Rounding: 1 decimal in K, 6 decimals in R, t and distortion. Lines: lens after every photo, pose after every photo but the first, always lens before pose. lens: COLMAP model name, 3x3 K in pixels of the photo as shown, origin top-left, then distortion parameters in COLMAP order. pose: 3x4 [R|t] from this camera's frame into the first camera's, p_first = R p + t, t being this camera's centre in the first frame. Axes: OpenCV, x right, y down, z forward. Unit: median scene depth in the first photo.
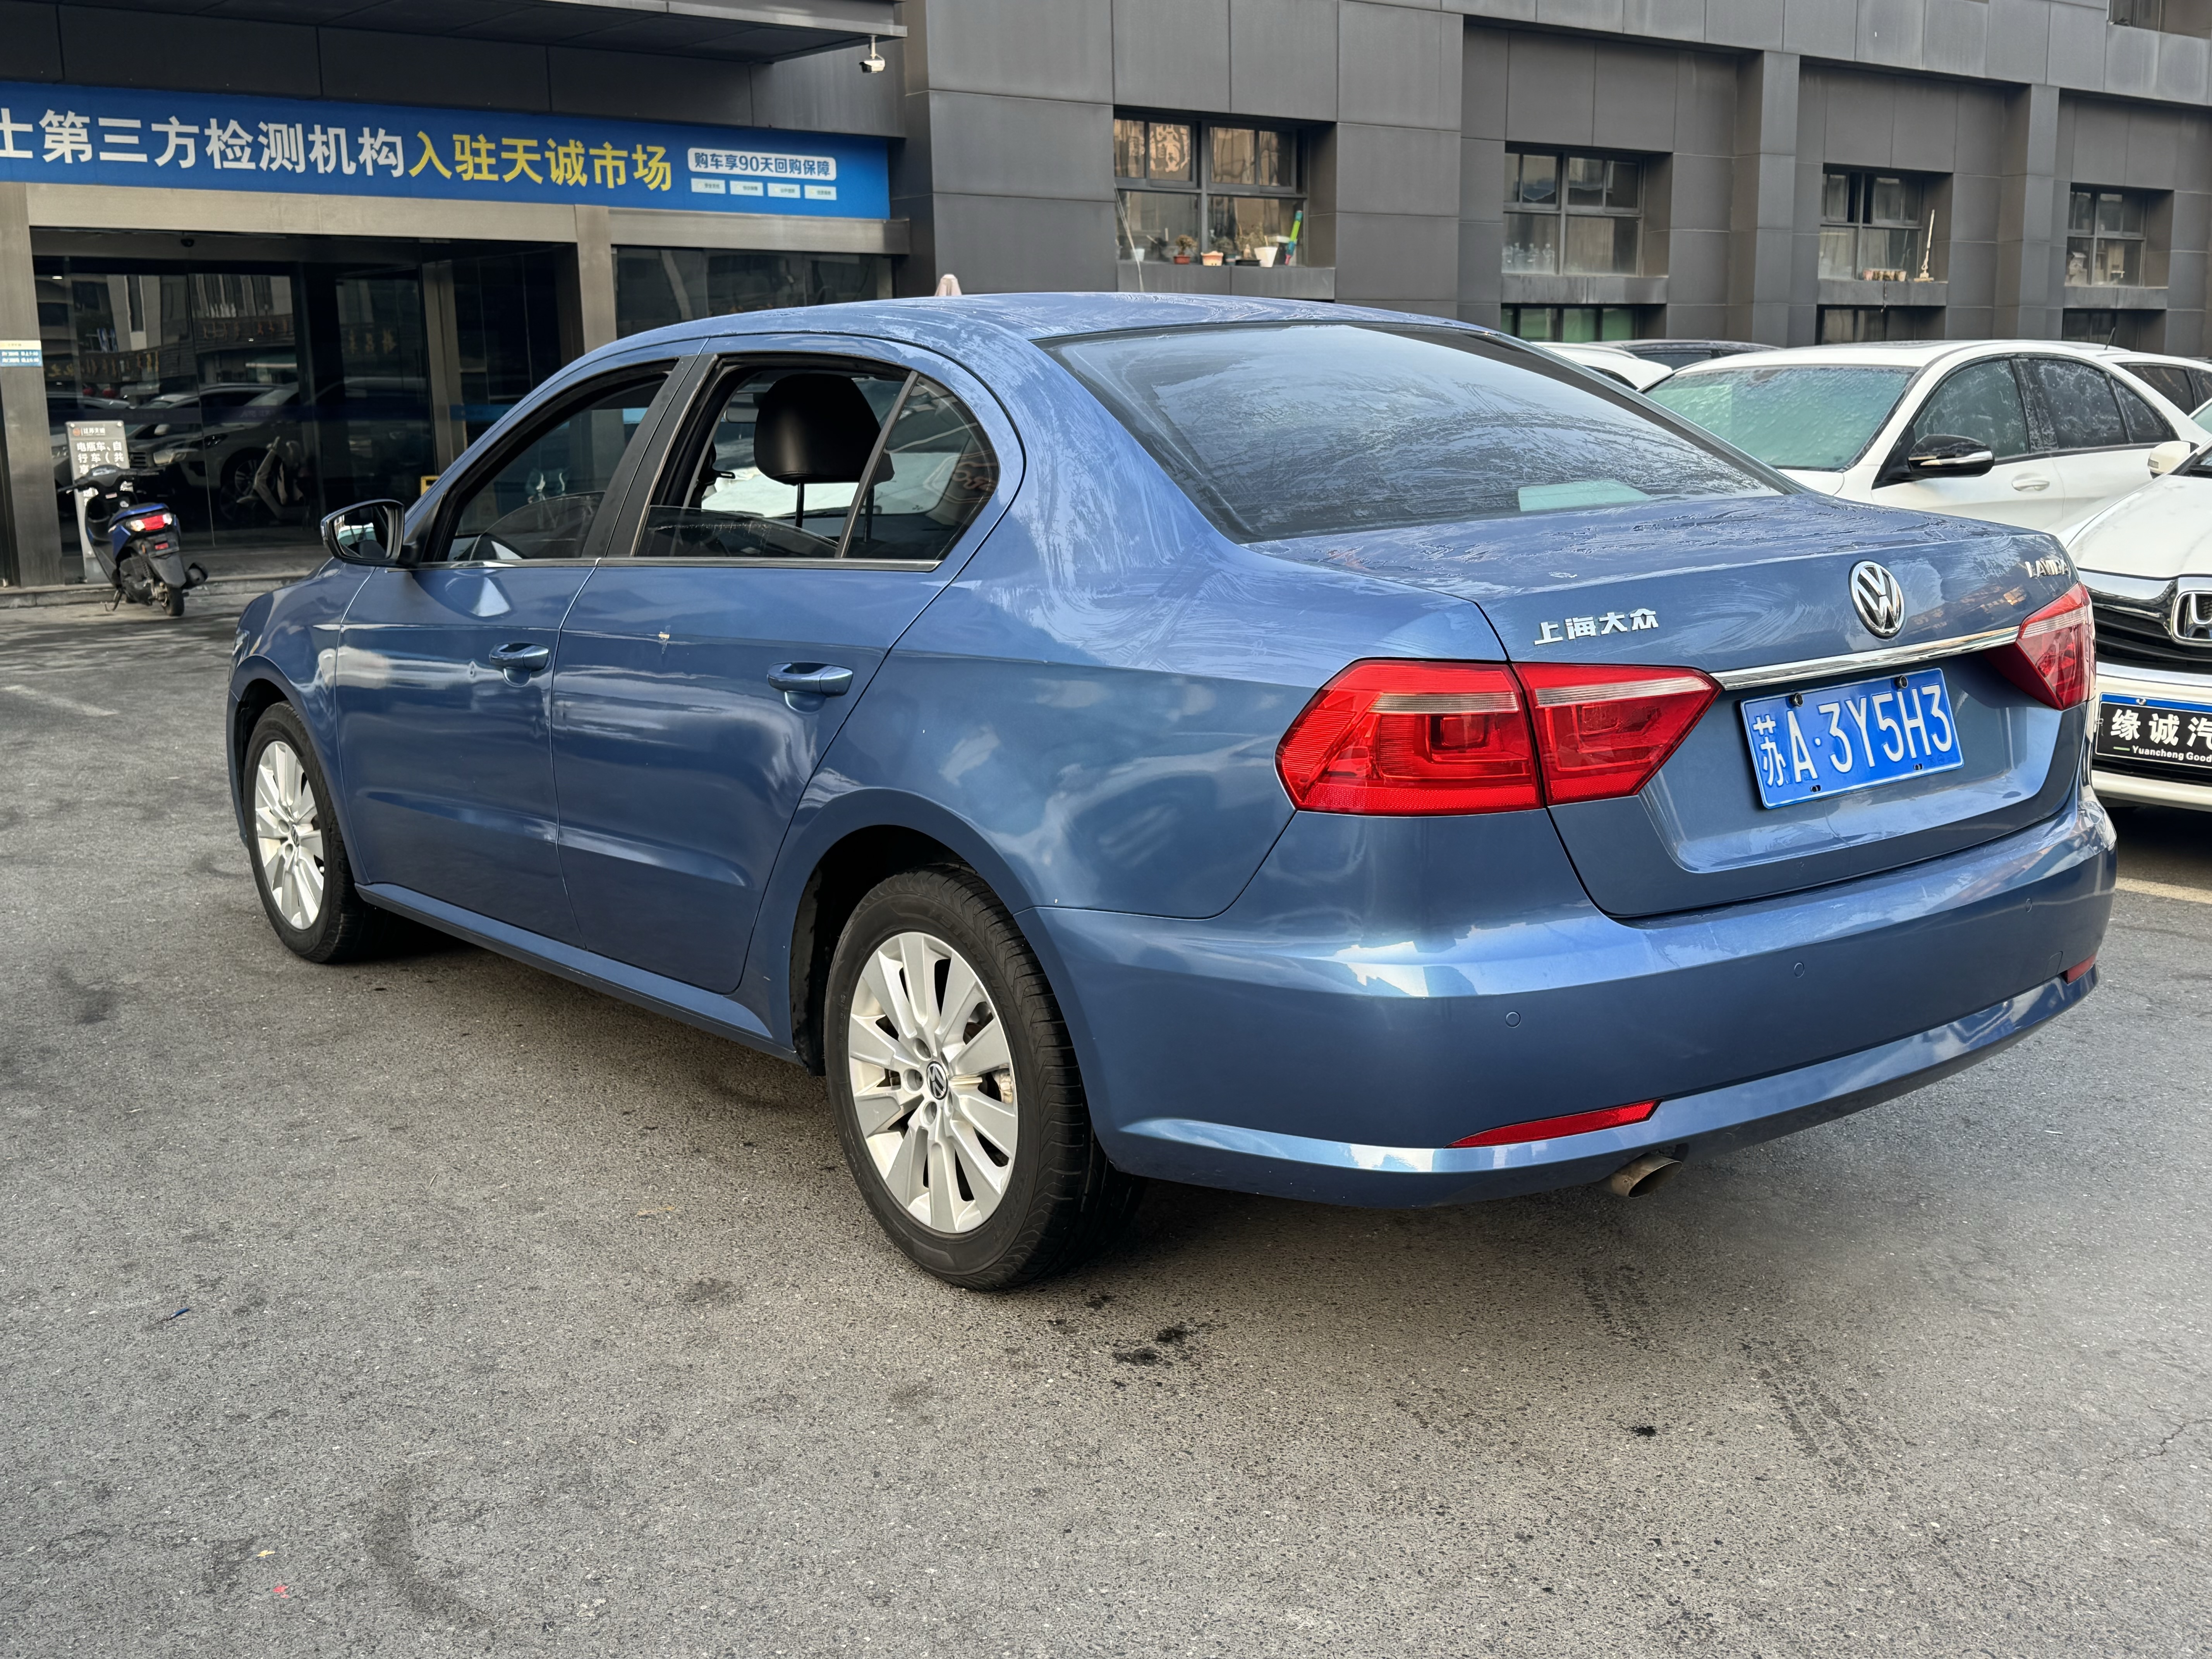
lens RADIAL K [[2240.4, 0, 1106.0], [0, 2240.4, 829.5], [0, 0, 1]] dist [0.185388, -0.397337]
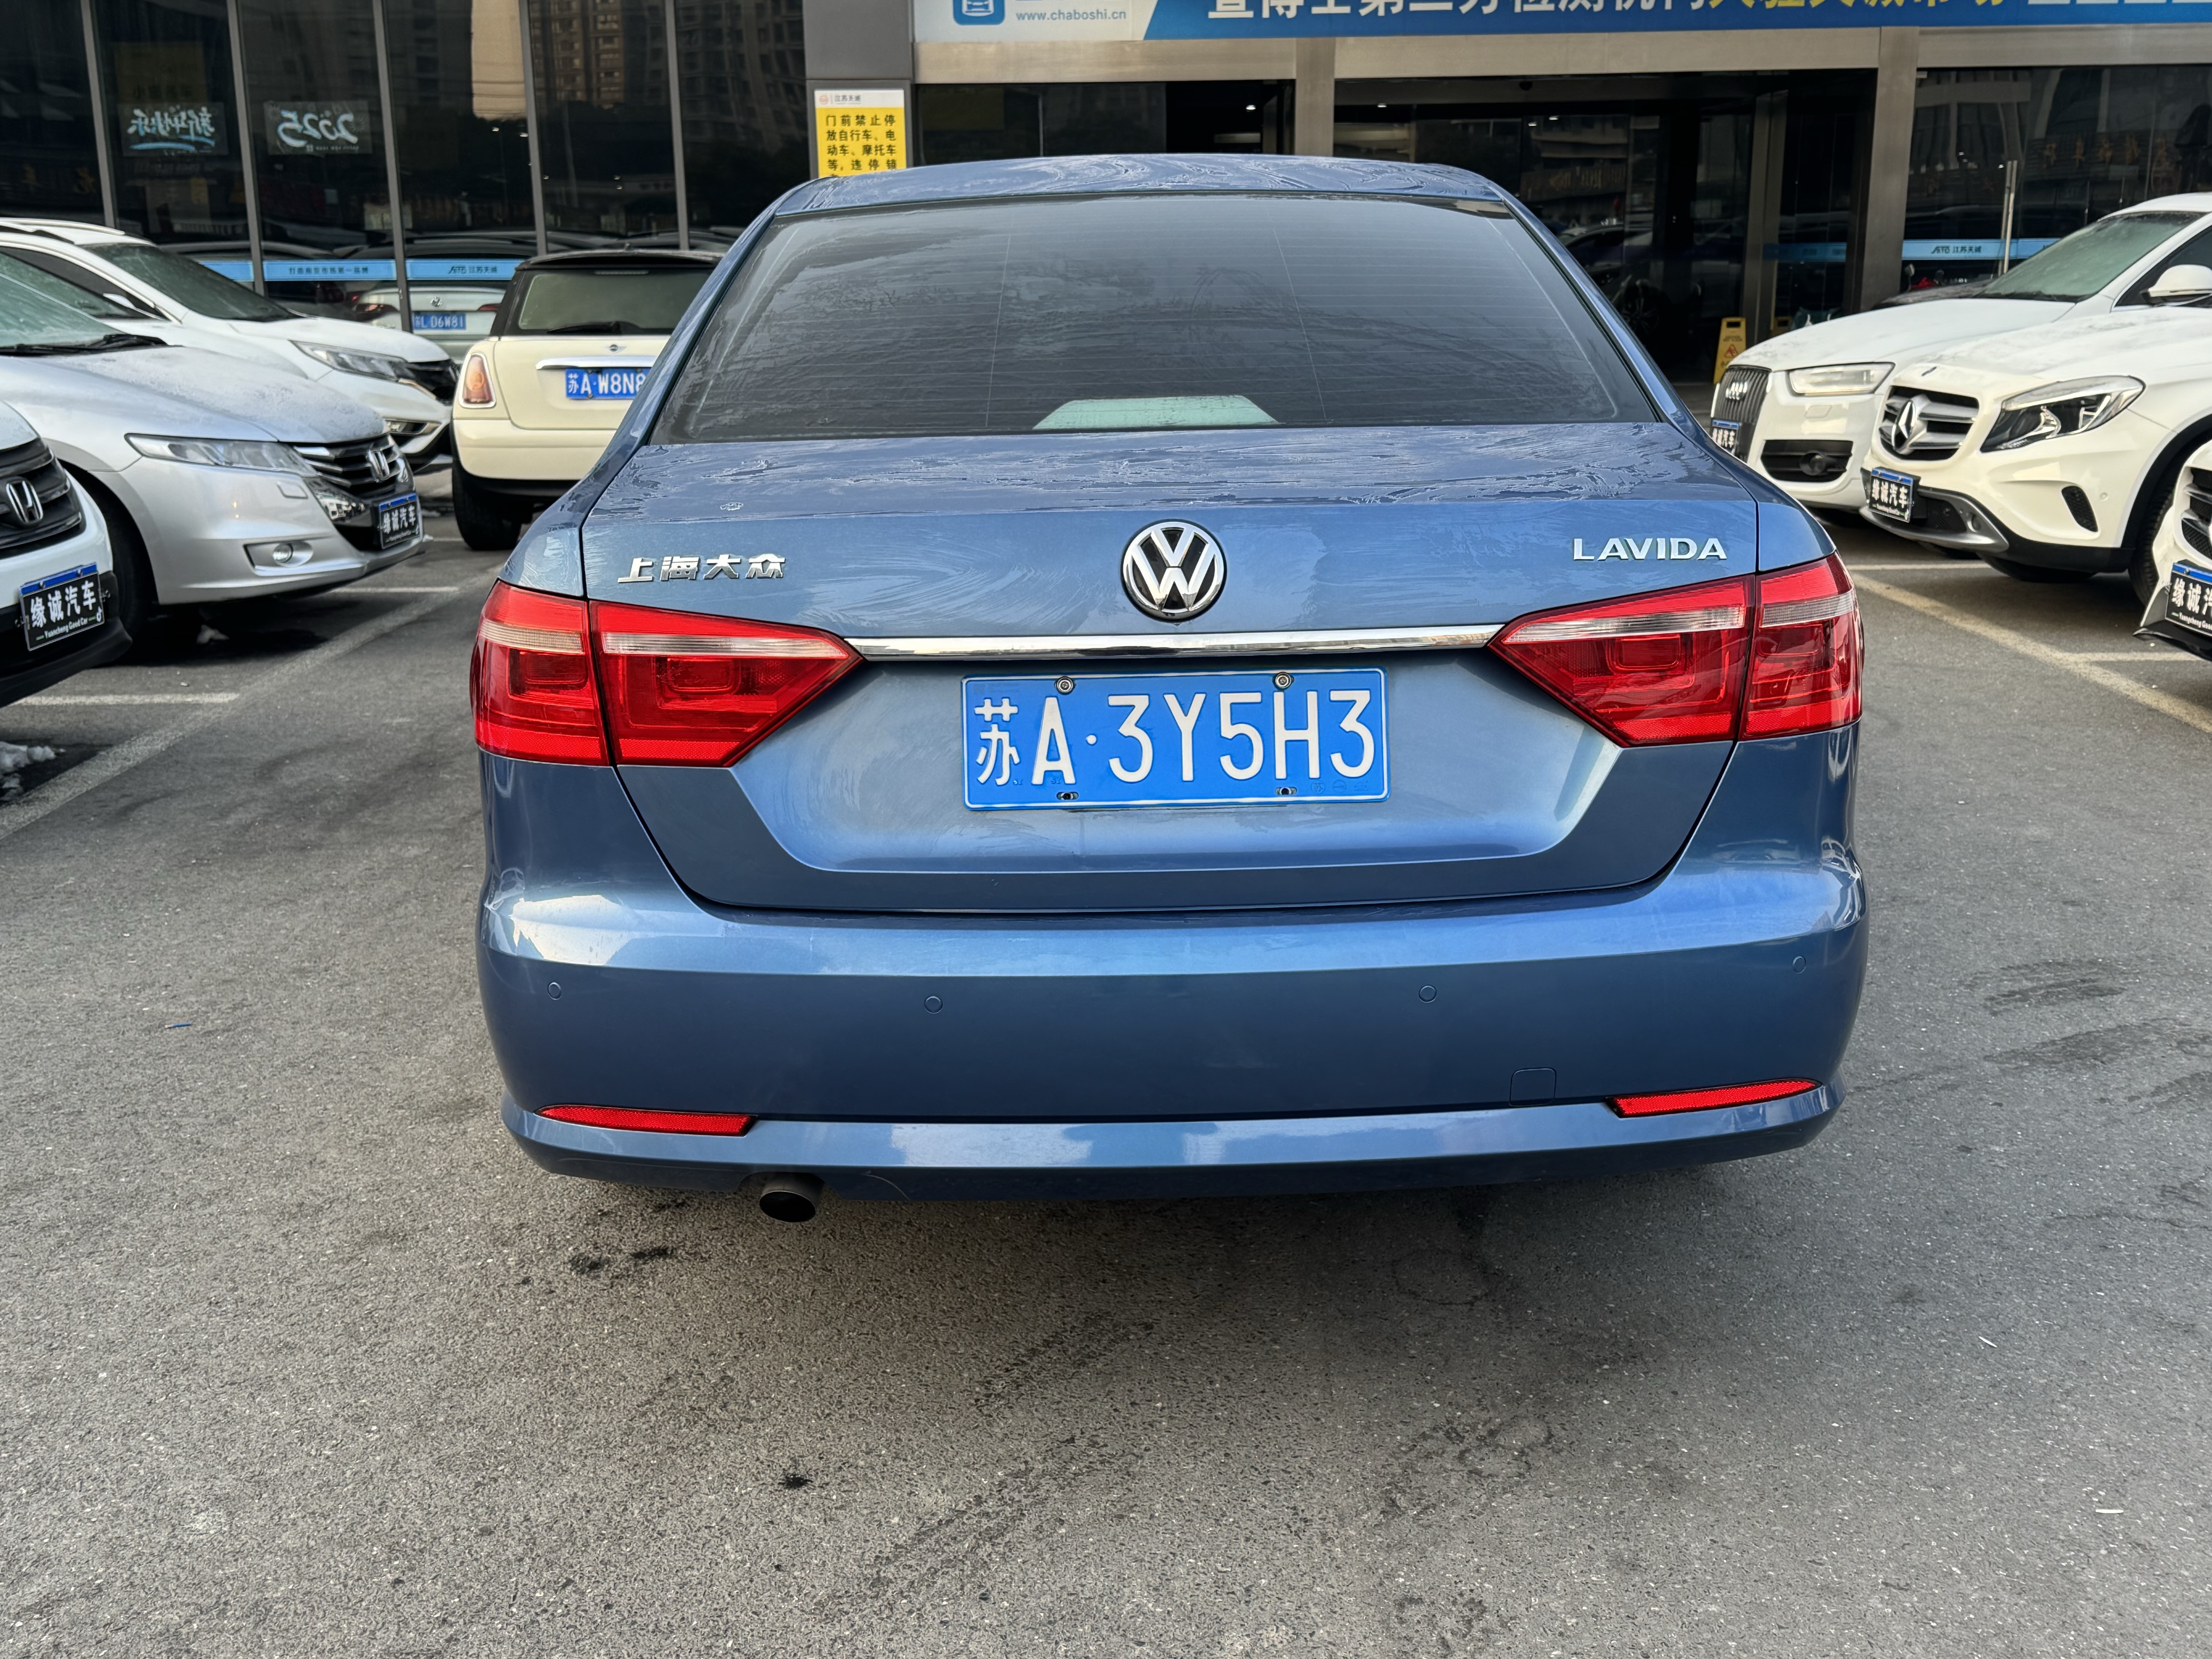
lens RADIAL K [[2240.4, 0, 1106.0], [0, 2240.4, 829.5], [0, 0, 1]] dist [0.185388, -0.397337]
pose [[0.793248, 0.158475, -0.587914, 0.761811], [-0.116943, 0.987214, 0.108322, -0.090603], [0.597564, -0.017174, 0.801638, 0.345122]]
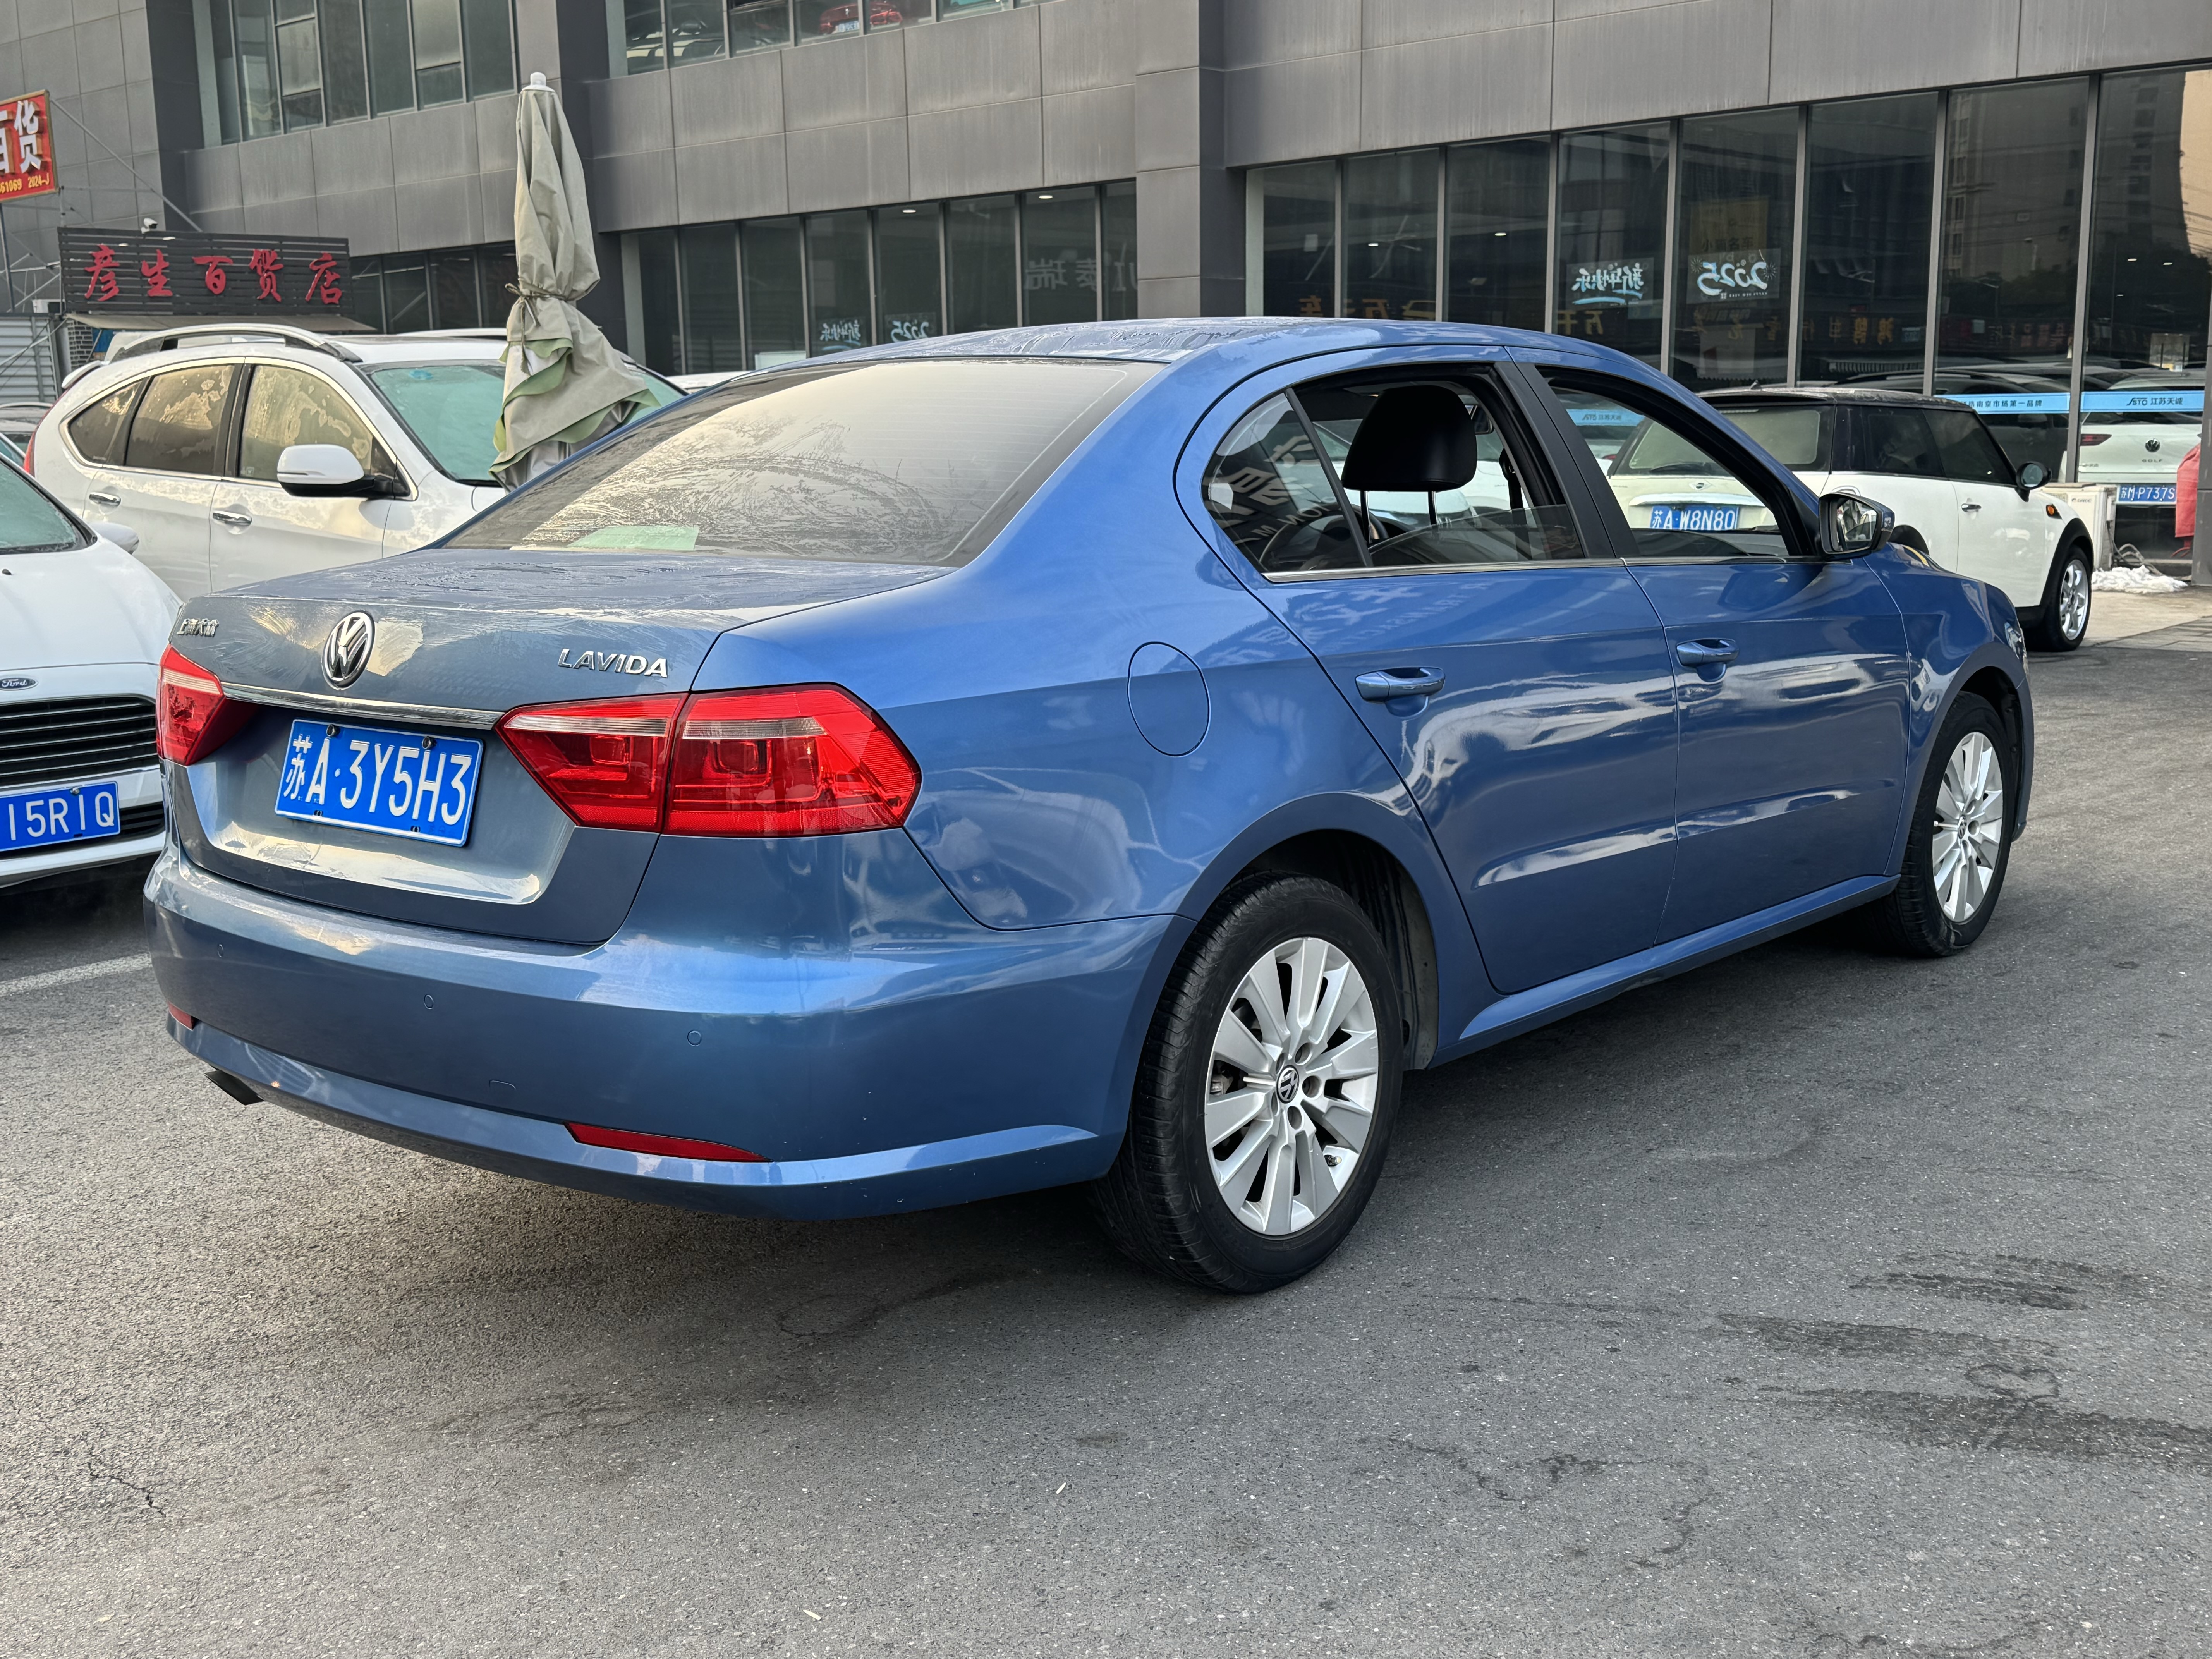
lens RADIAL K [[2240.4, 0, 1106.0], [0, 2240.4, 829.5], [0, 0, 1]] dist [0.185388, -0.397337]
pose [[0.197146, 0.191344, -0.961520, 1.366465], [-0.169403, 0.972665, 0.158828, -0.235175], [0.965627, 0.131572, 0.224171, 1.068047]]
